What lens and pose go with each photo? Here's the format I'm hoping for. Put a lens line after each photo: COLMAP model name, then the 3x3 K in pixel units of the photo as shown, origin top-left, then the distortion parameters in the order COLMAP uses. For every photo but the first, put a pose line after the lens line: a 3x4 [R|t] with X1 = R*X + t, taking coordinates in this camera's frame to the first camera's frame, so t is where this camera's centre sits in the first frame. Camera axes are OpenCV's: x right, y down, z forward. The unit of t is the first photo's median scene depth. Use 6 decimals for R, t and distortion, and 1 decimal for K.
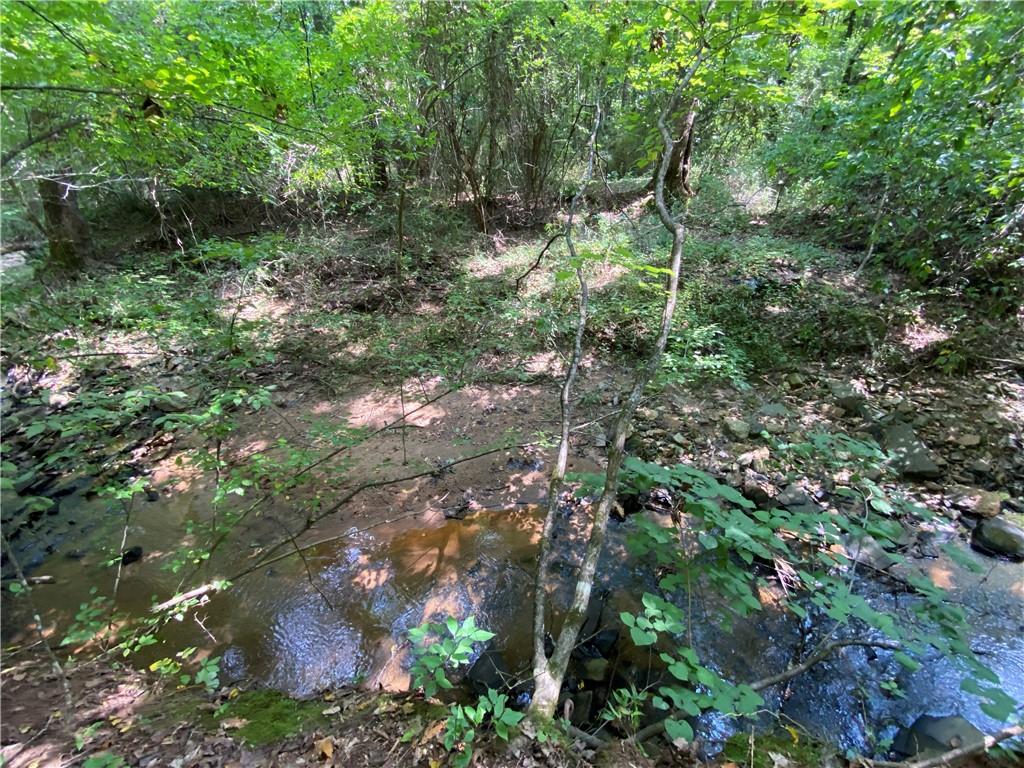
lens RADIAL K [[419.0, 0, 512.0], [0, 419.0, 384.0], [0, 0, 1]] dist [0.014947, -0.019249]
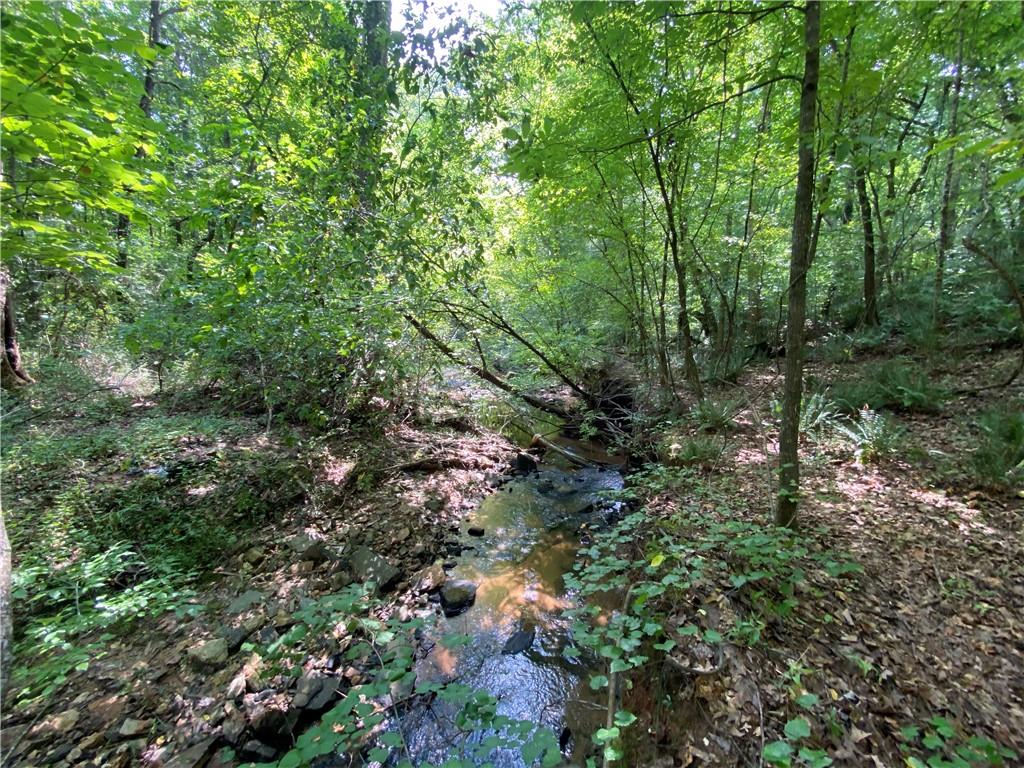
lens RADIAL K [[419.0, 0, 512.0], [0, 419.0, 384.0], [0, 0, 1]] dist [0.014947, -0.019249]
pose [[0.341044, -0.094491, 0.935286, 0.065336], [0.447061, 0.891524, -0.072947, -0.027597], [-0.826938, 0.443008, 0.346292, 0.081032]]
